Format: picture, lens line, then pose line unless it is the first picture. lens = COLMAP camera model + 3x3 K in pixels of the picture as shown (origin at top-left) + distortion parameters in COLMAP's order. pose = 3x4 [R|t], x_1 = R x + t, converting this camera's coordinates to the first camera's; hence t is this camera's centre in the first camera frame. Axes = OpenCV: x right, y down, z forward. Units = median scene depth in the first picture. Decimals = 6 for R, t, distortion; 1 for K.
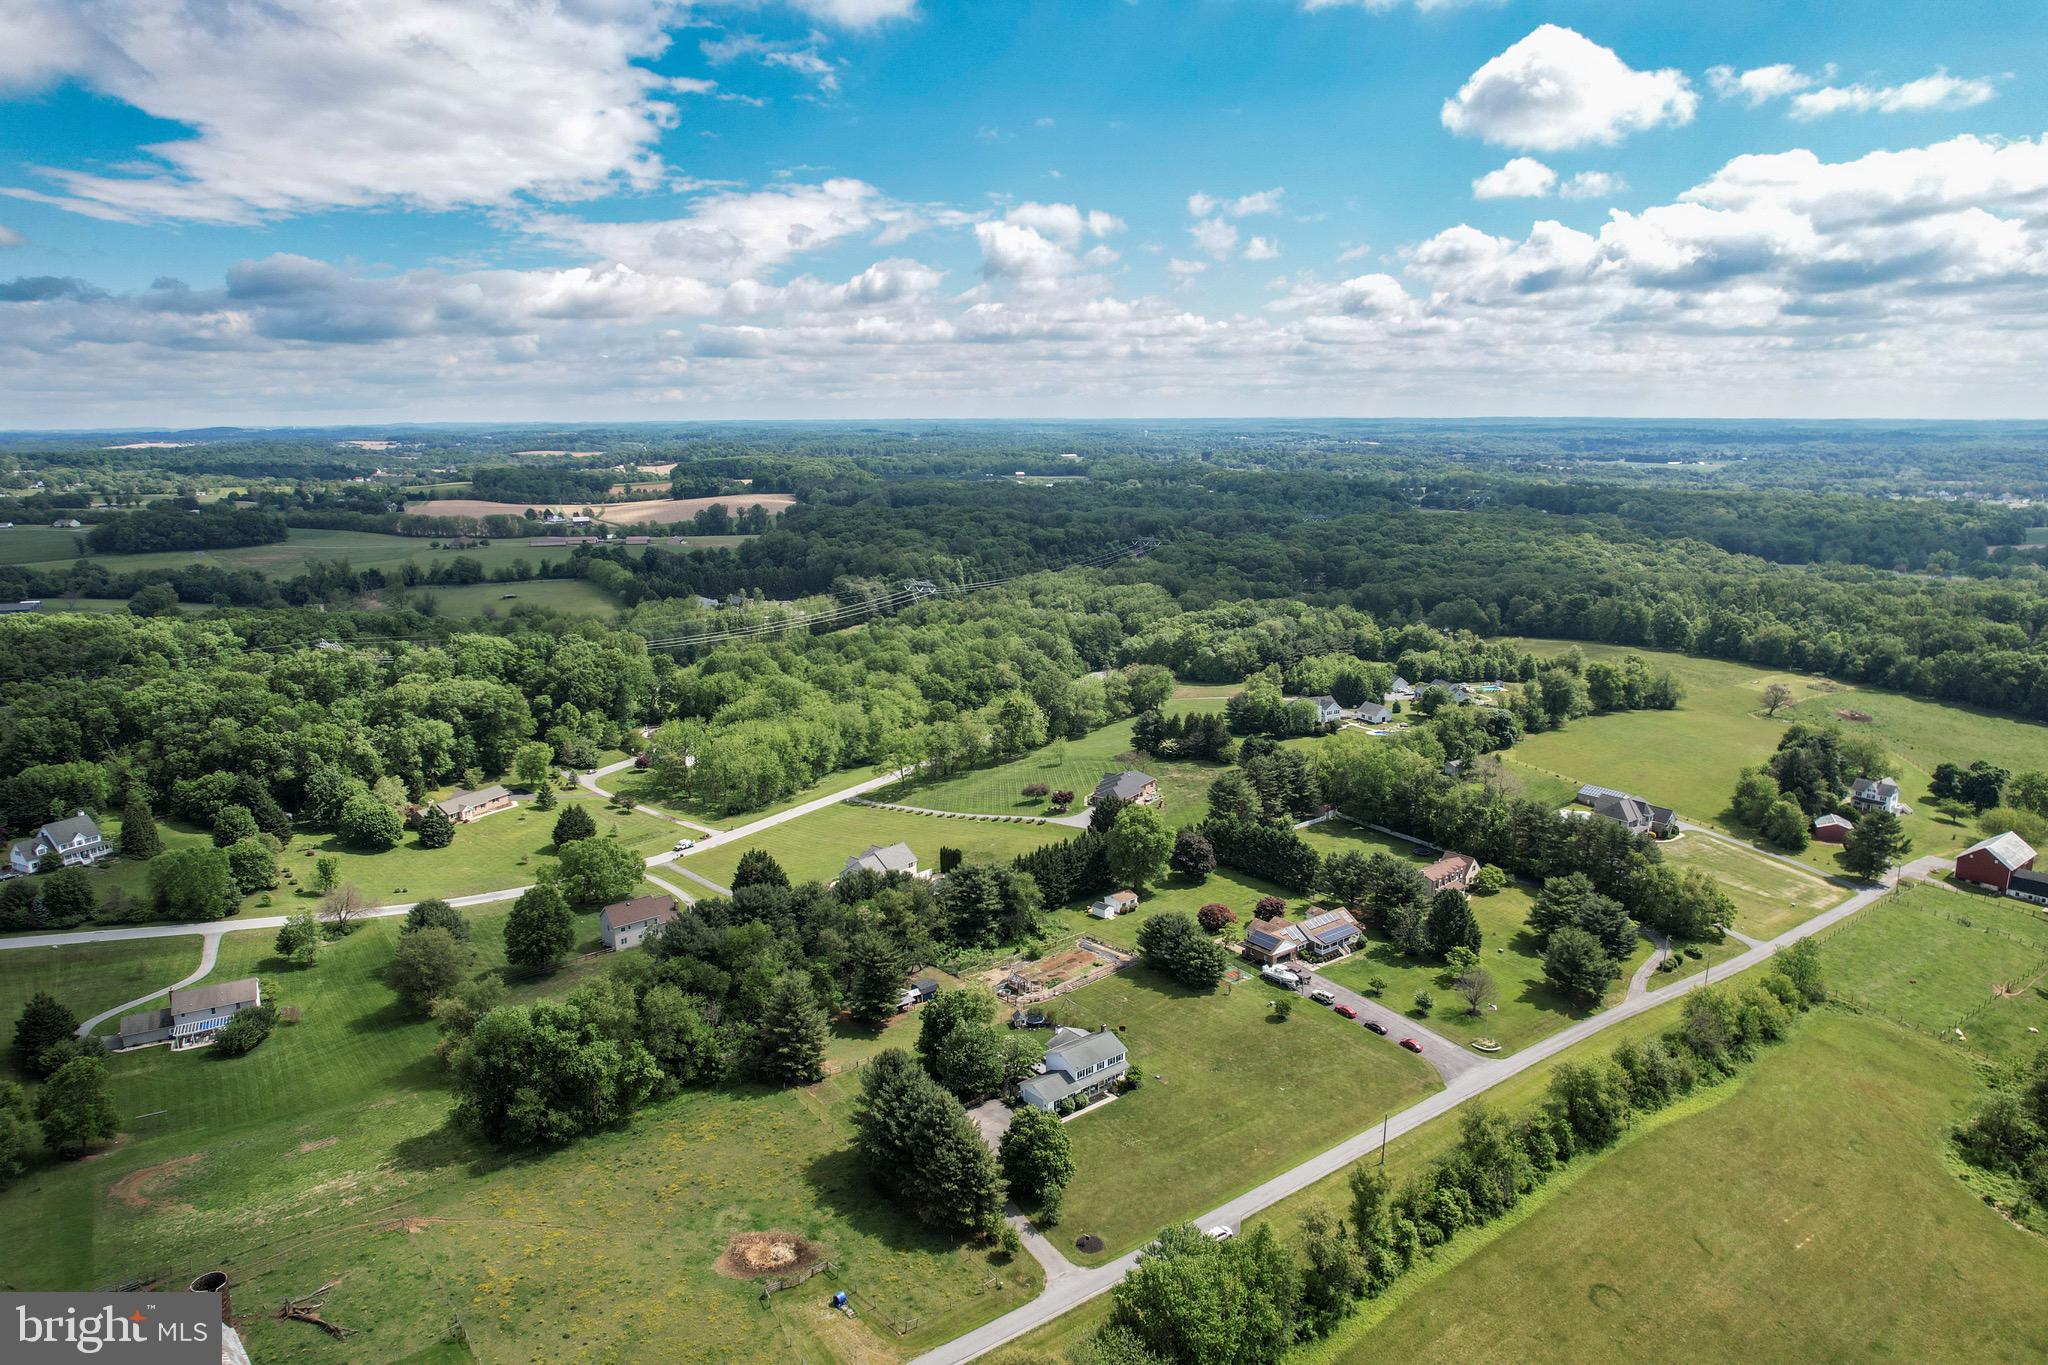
lens RADIAL K [[1308.7, 0, 1027.9], [0, 1308.7, 688.2], [0, 0, 1]] dist [-0.068522, 0.056326]
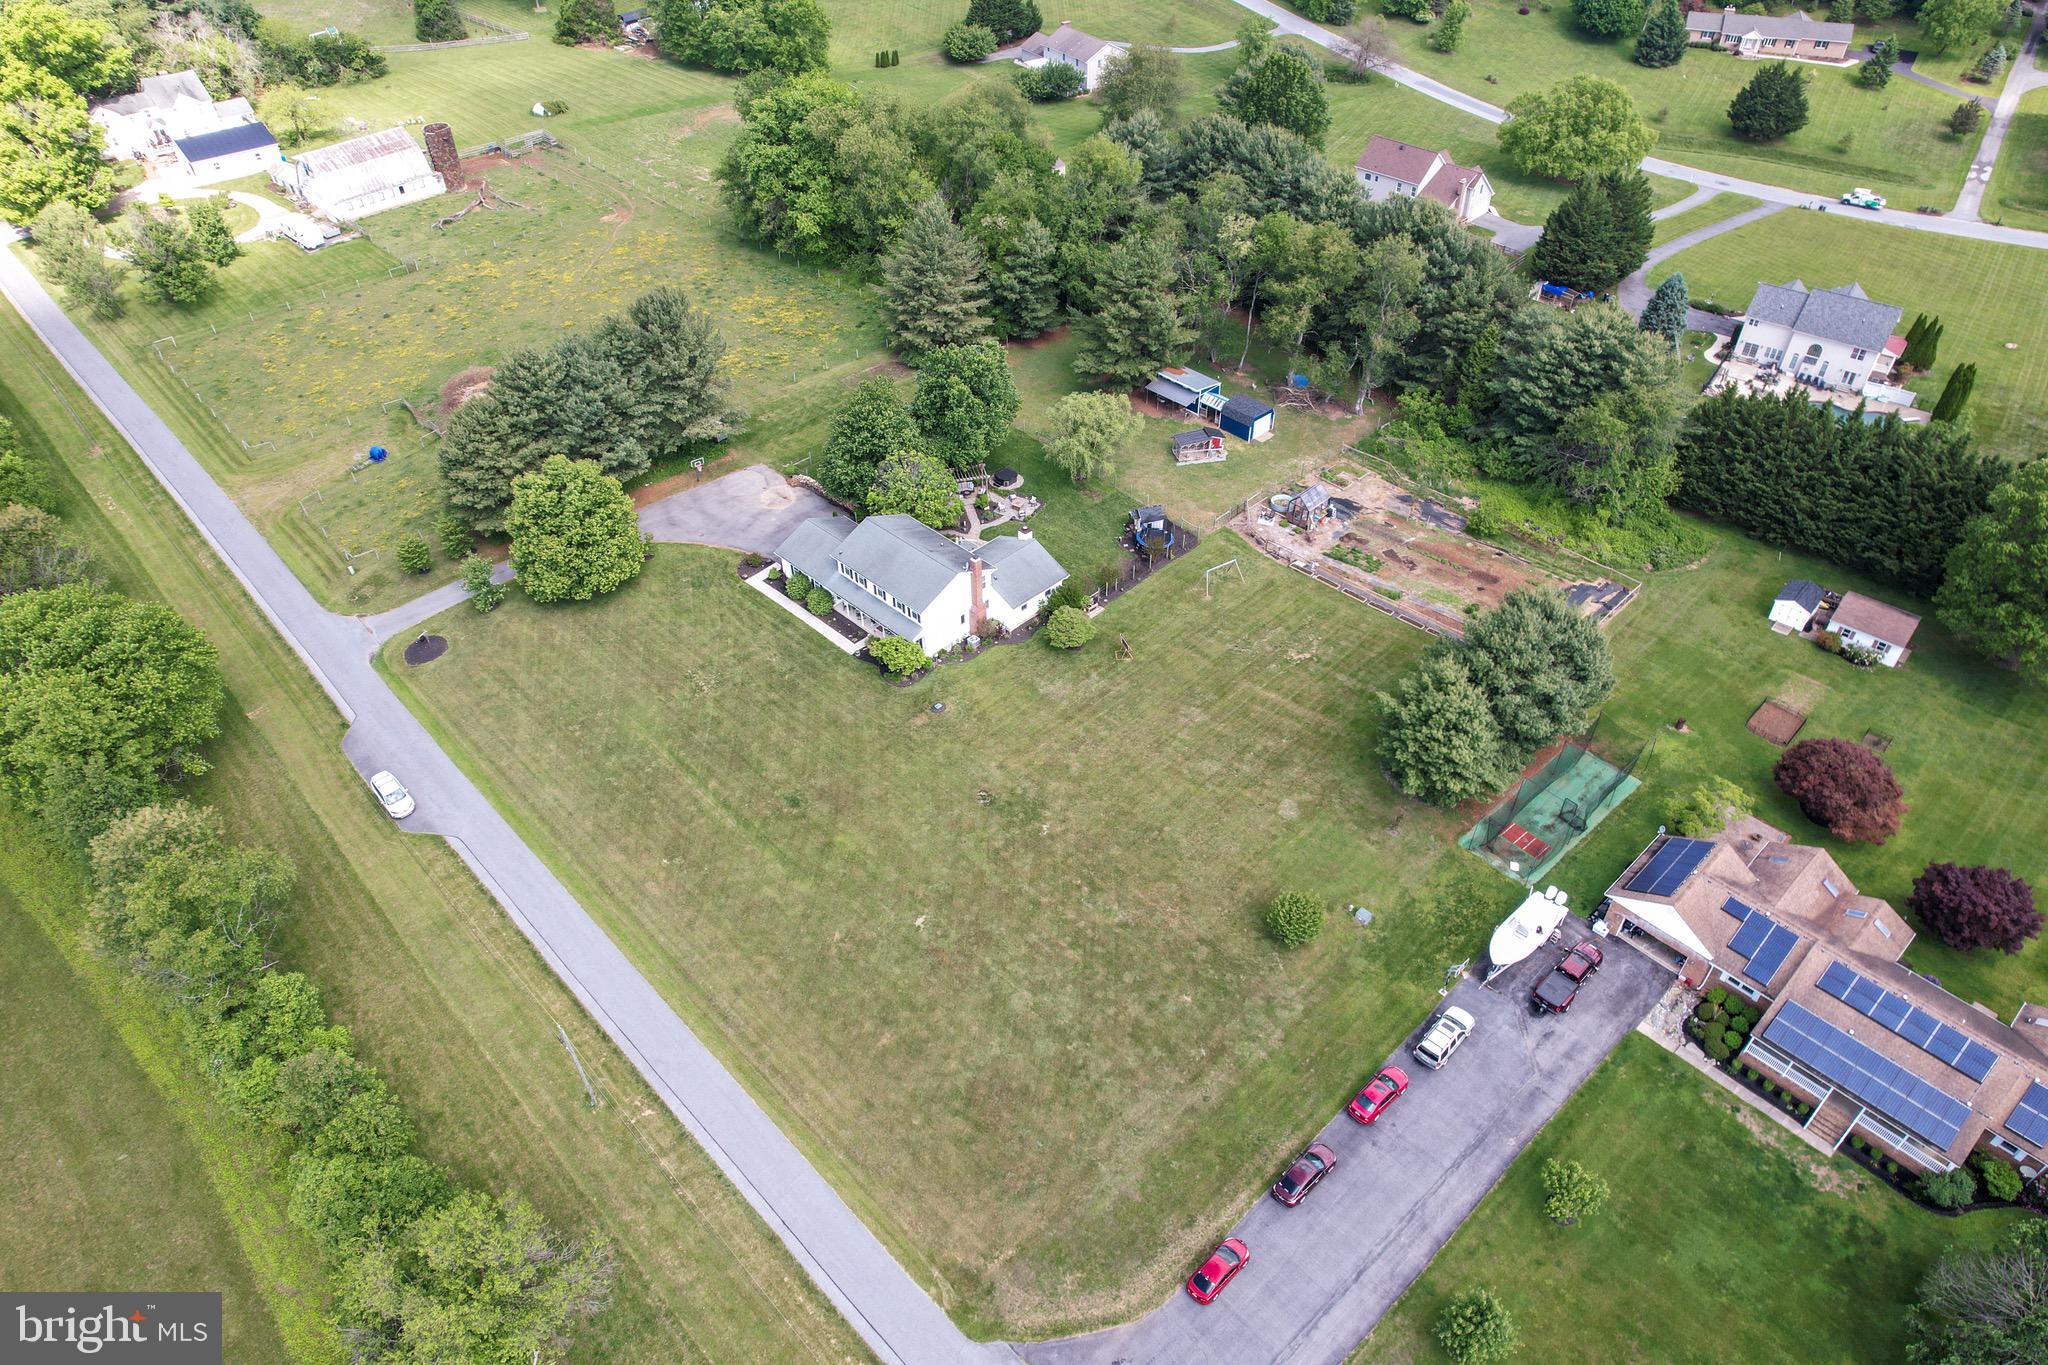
lens RADIAL K [[1327.2, 0, 1026.1], [0, 1327.2, 689.3], [0, 0, 1]] dist [-0.071159, 0.063671]
pose [[0.103914, 0.665777, -0.738879, 0.370394], [-0.201608, 0.741578, 0.639856, -0.016571], [0.973938, 0.082474, 0.211286, 0.756861]]
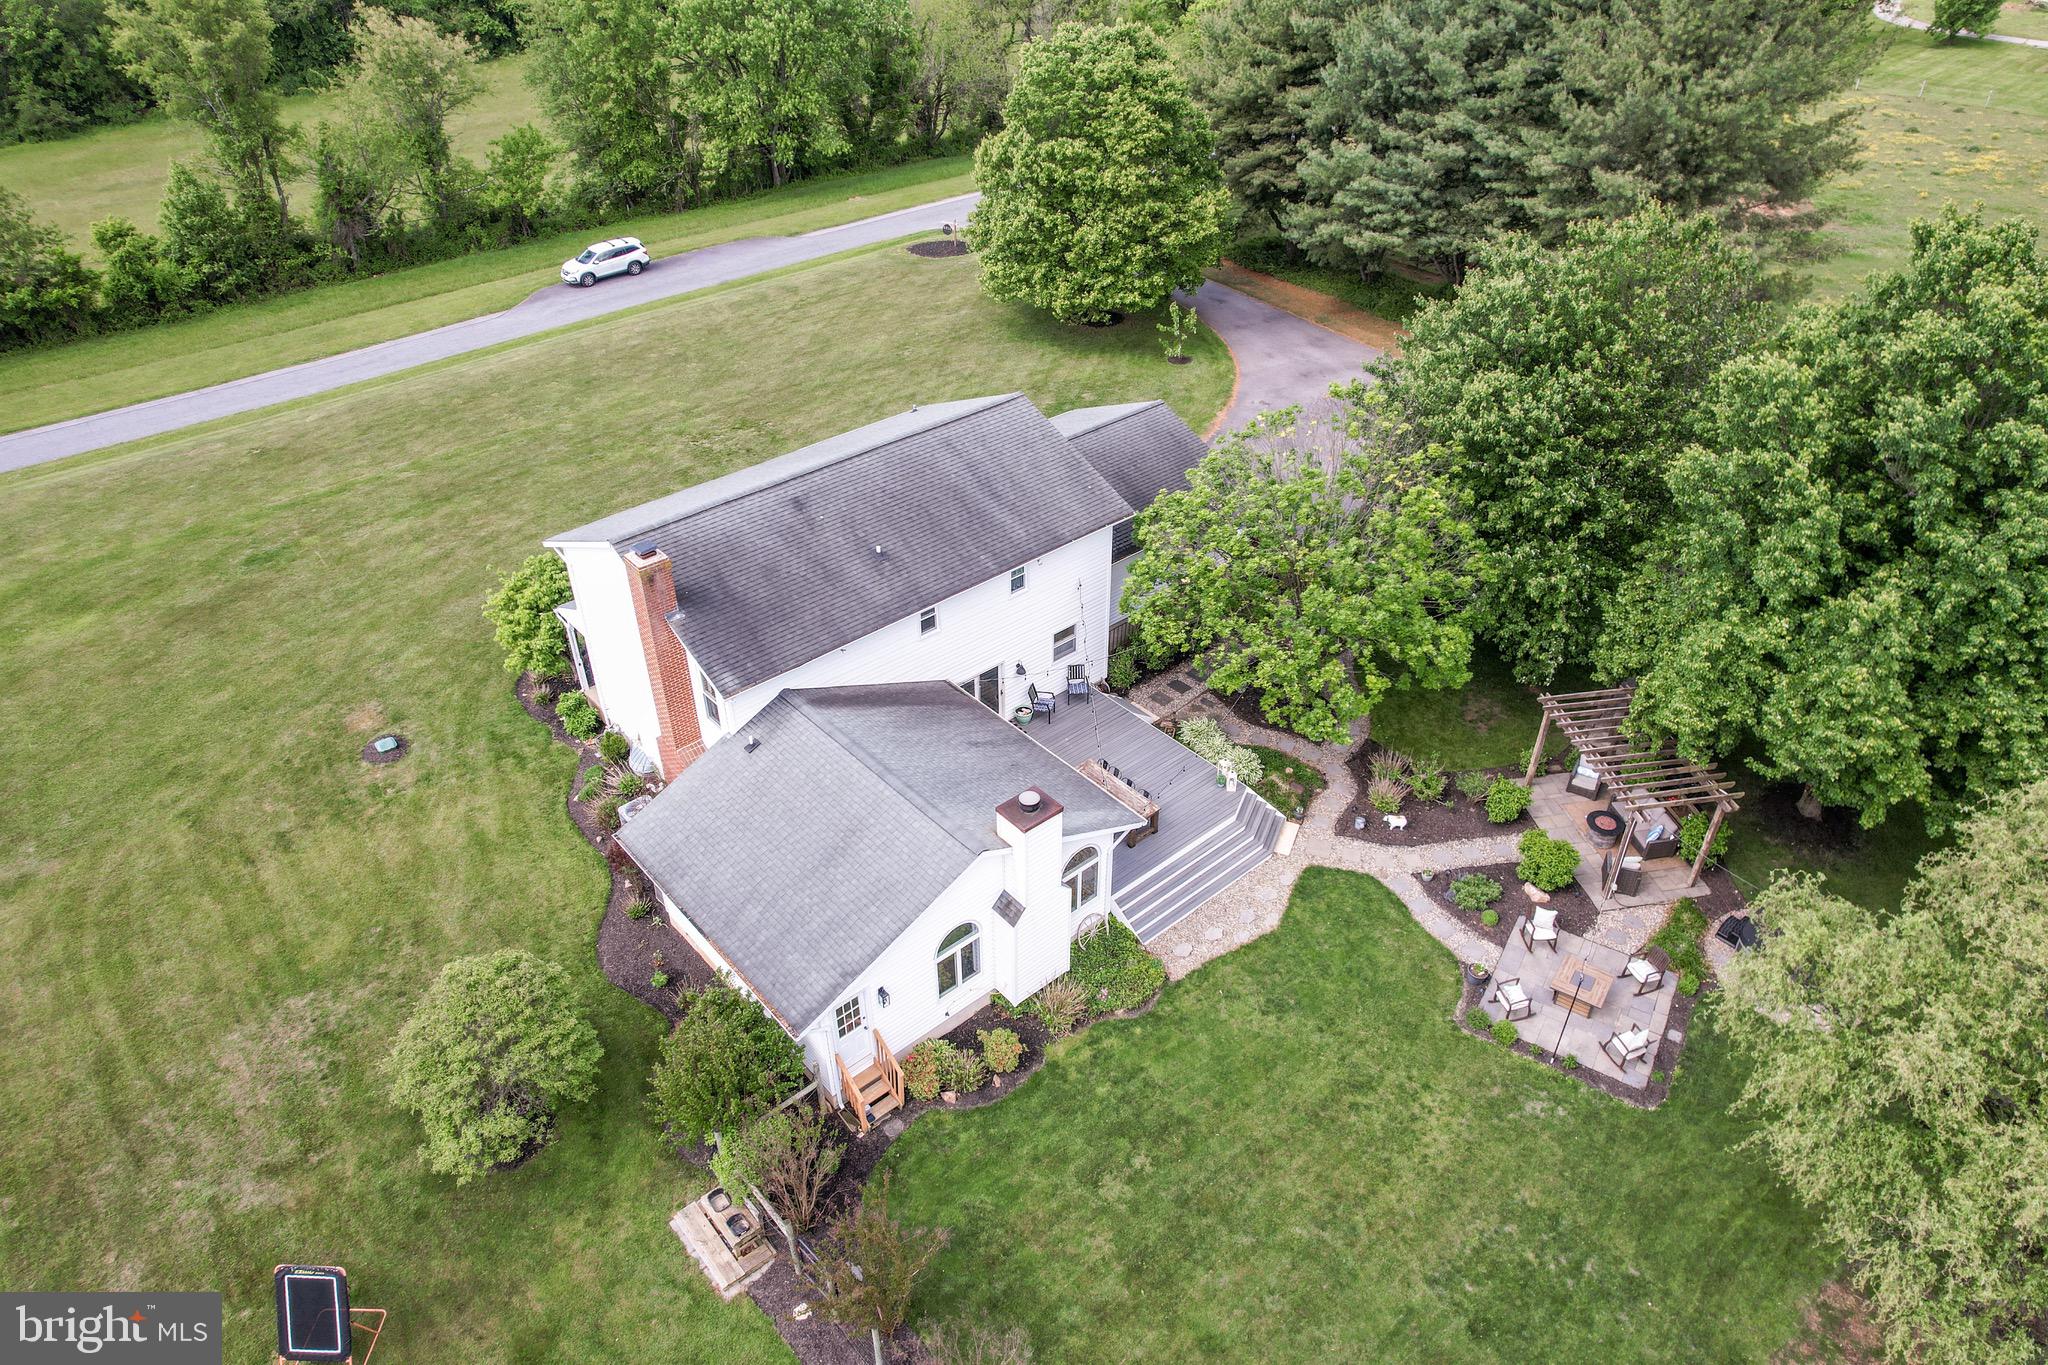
lens RADIAL K [[1341.4, 0, 982.8], [0, 1341.4, 686.8], [0, 0, 1]] dist [-0.067617, 0.063995]
pose [[-0.999435, 0.033606, -0.000662, 0.022862], [0.021864, 0.664950, 0.746568, 0.145630], [0.025529, 0.746132, -0.665309, 0.896781]]
